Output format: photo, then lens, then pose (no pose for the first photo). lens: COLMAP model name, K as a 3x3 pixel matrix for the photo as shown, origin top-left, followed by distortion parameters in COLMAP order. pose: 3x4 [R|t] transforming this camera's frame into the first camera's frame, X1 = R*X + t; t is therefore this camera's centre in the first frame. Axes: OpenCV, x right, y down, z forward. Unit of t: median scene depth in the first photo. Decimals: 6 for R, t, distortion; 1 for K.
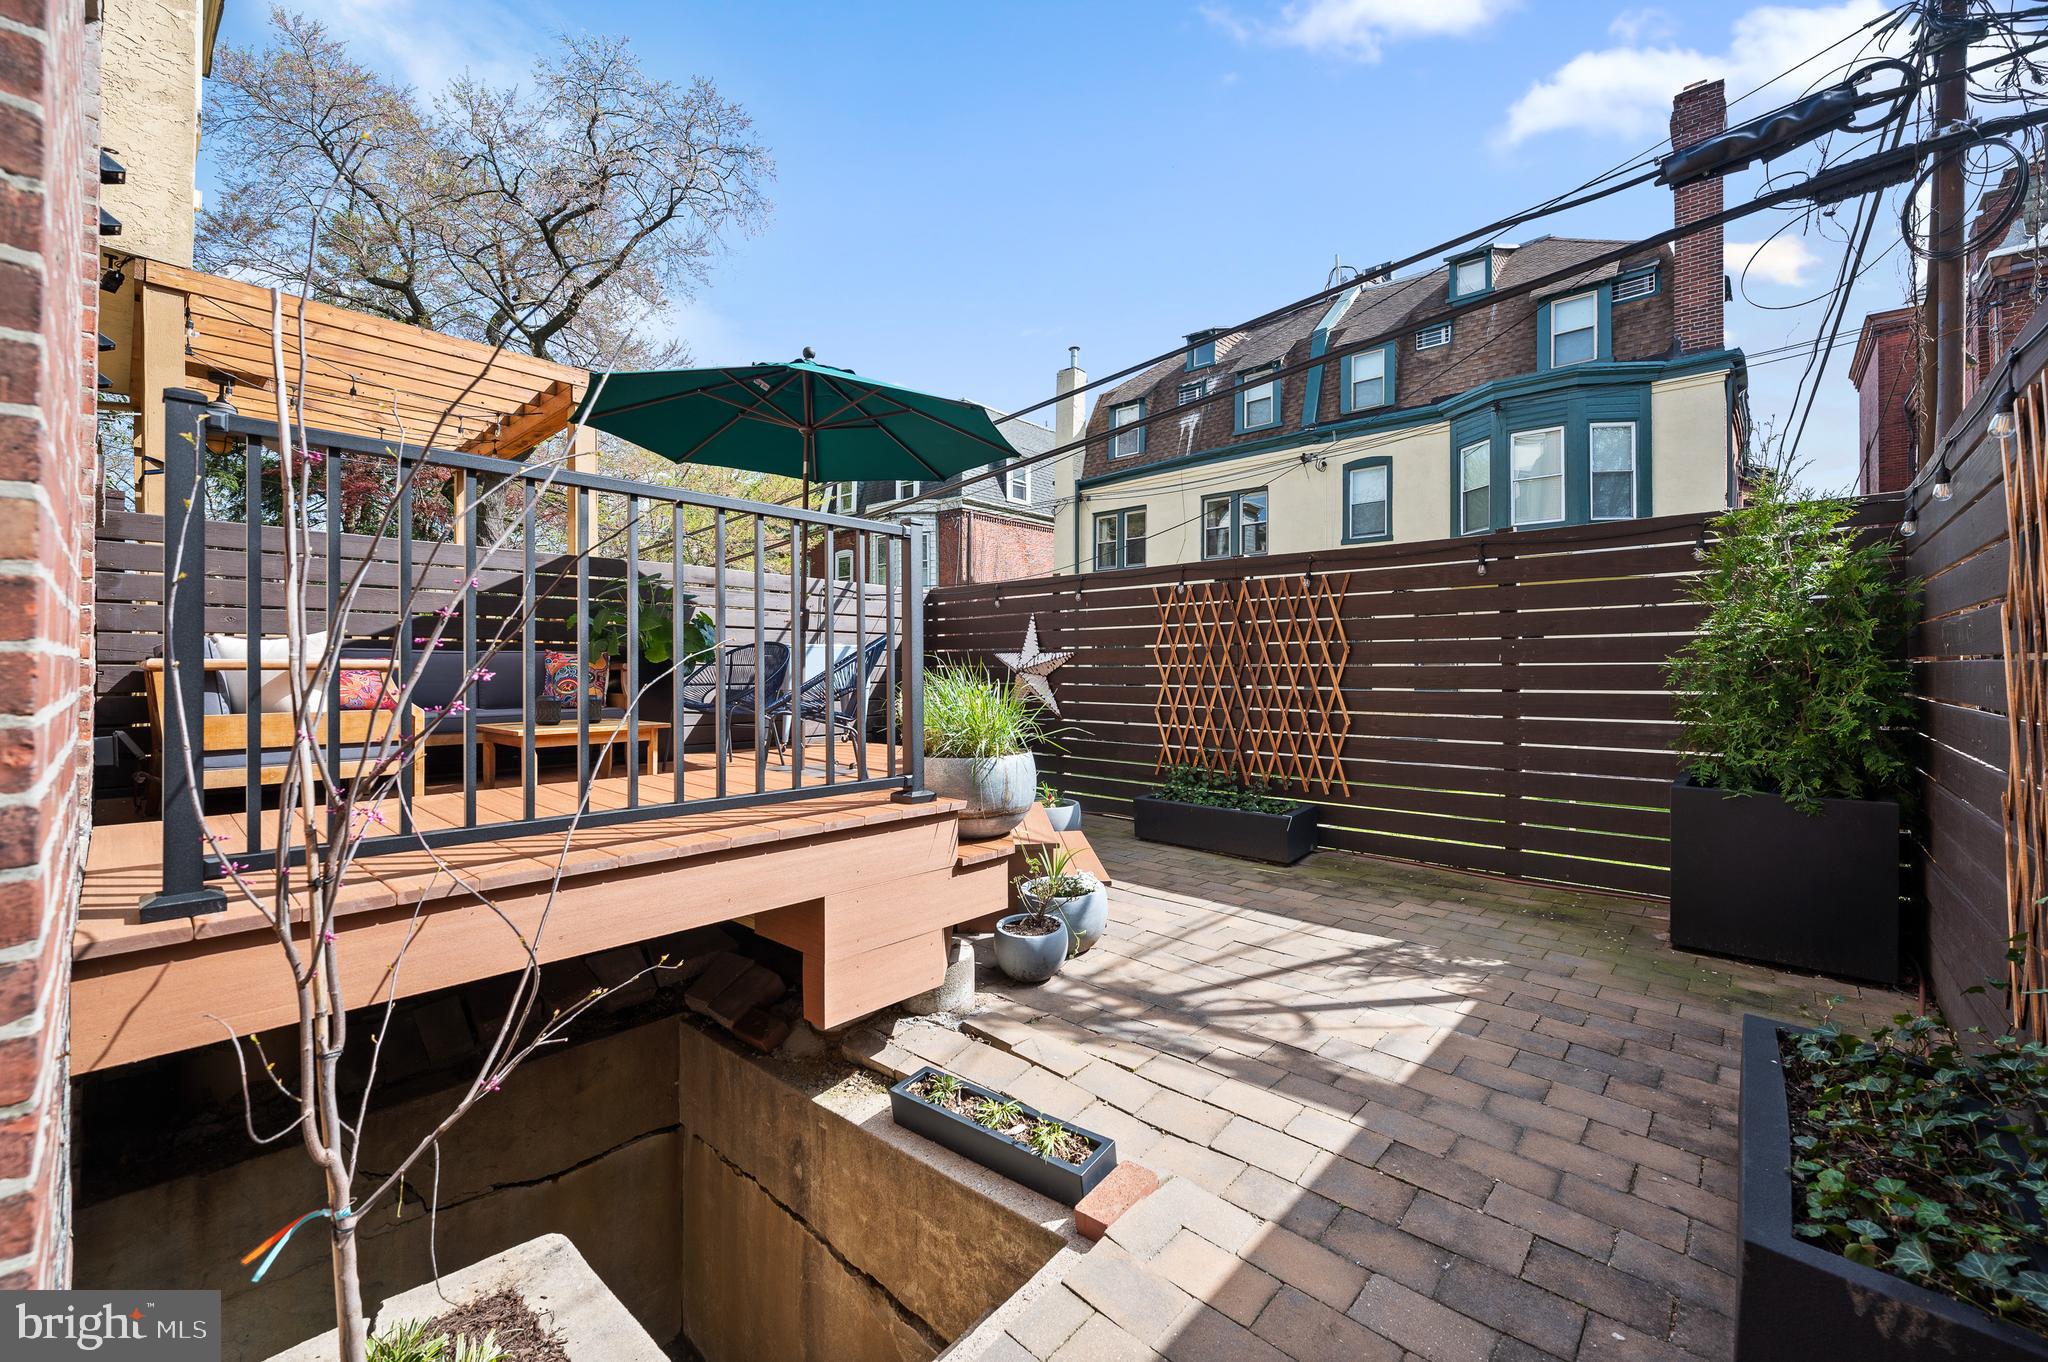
lens RADIAL K [[839.6, 0, 1033.8], [0, 839.6, 666.1], [0, 0, 1]] dist [-0.000708, 0.000120]
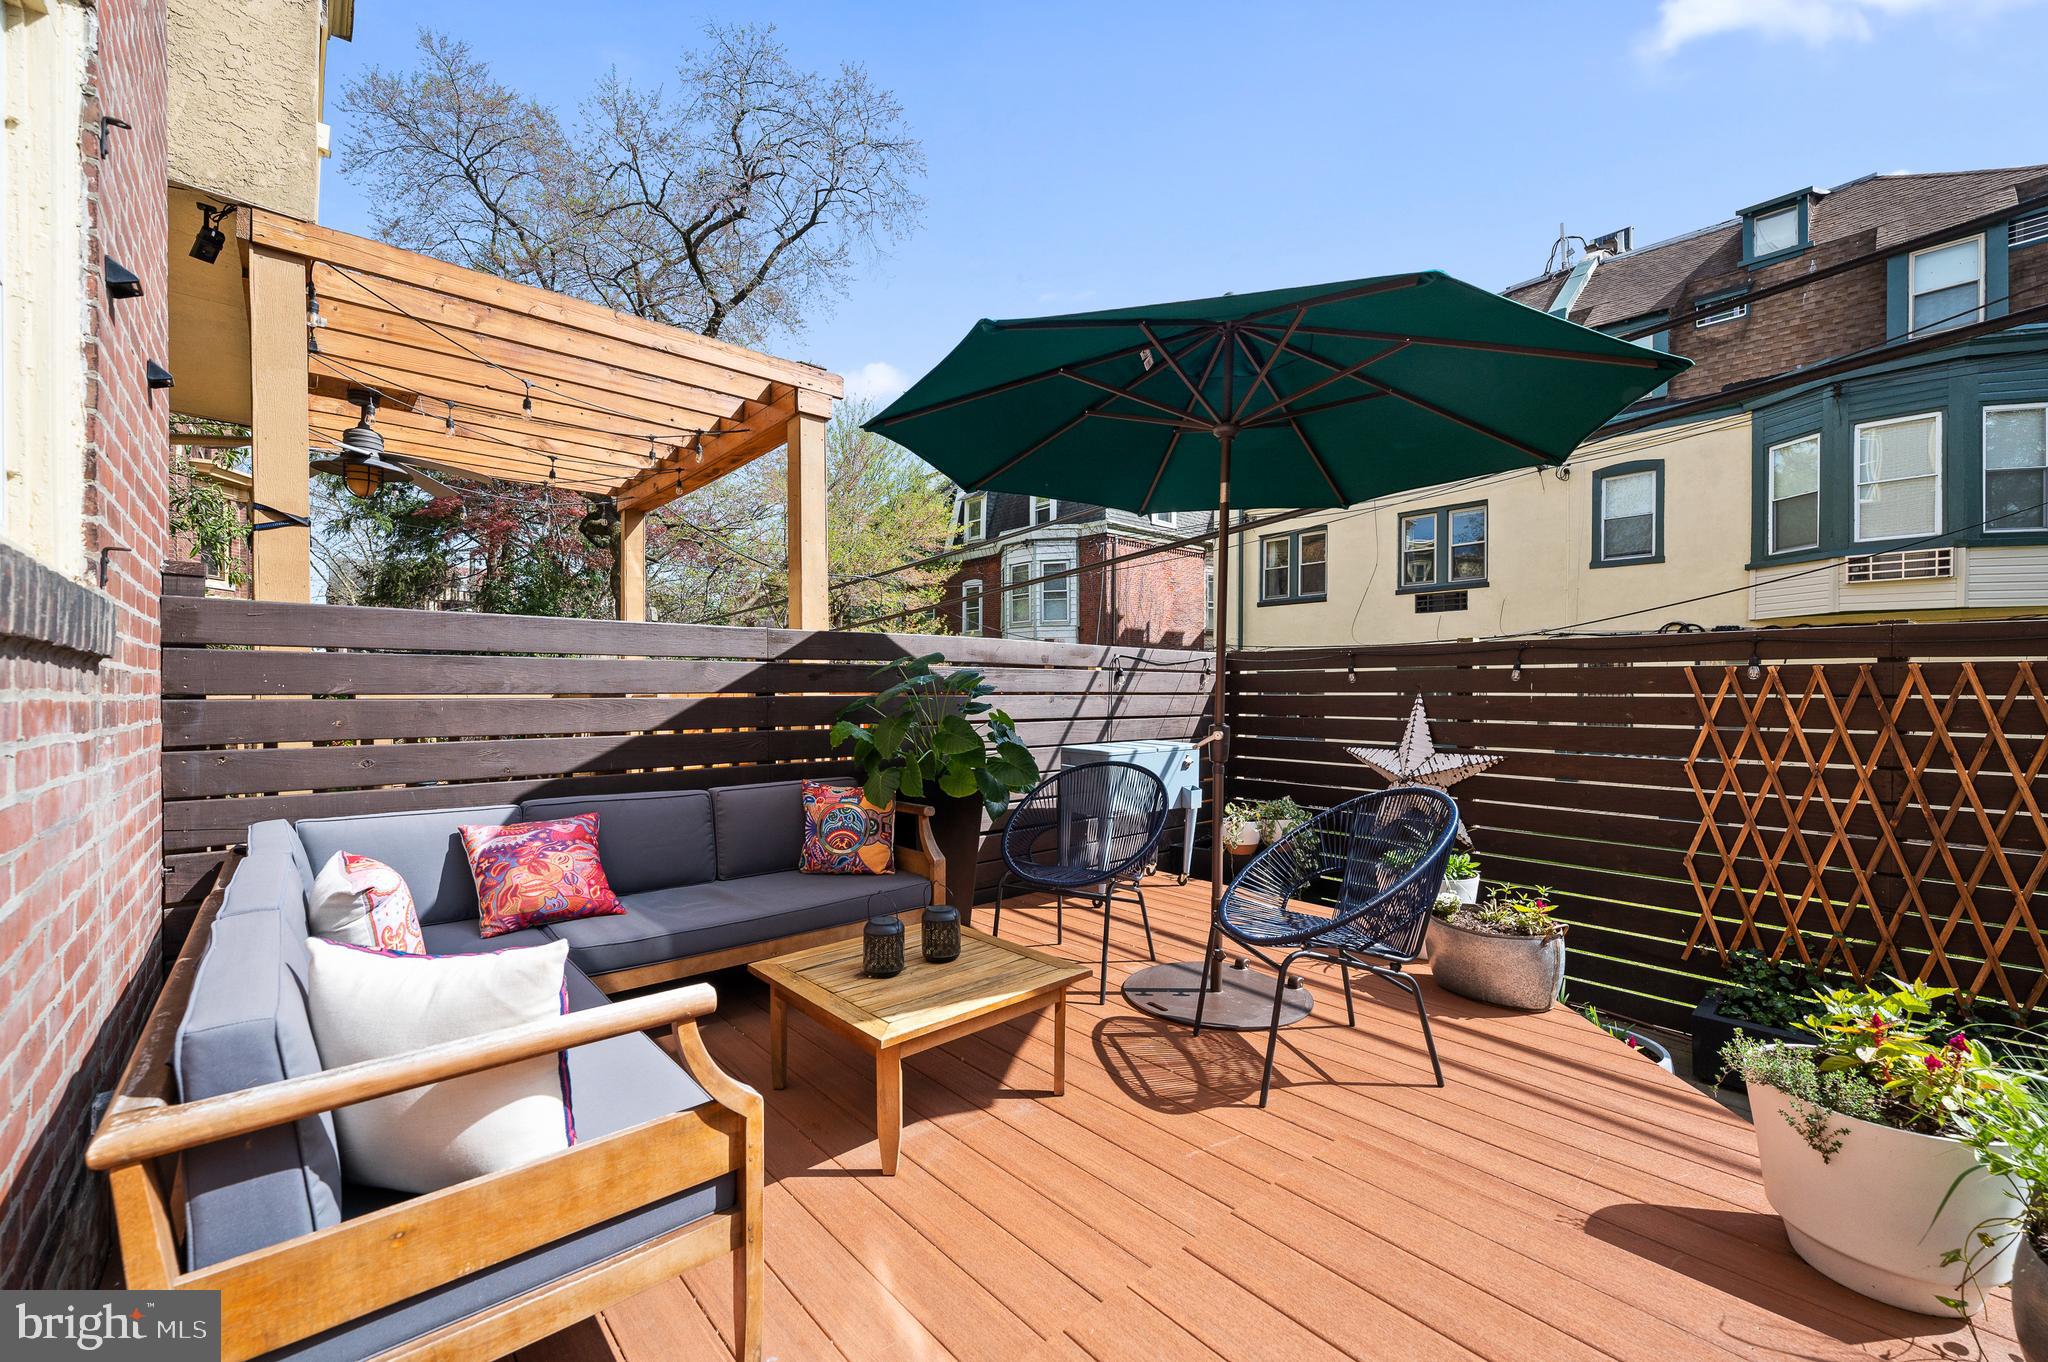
lens RADIAL K [[839.6, 0, 1015.7], [0, 839.6, 694.4], [0, 0, 1]] dist [-0.000708, 0.000120]
pose [[0.992573, 0.001064, -0.121650, -0.115842], [-0.000027, 0.999964, 0.008531, -0.031967], [0.121654, -0.008465, 0.992536, 0.126508]]
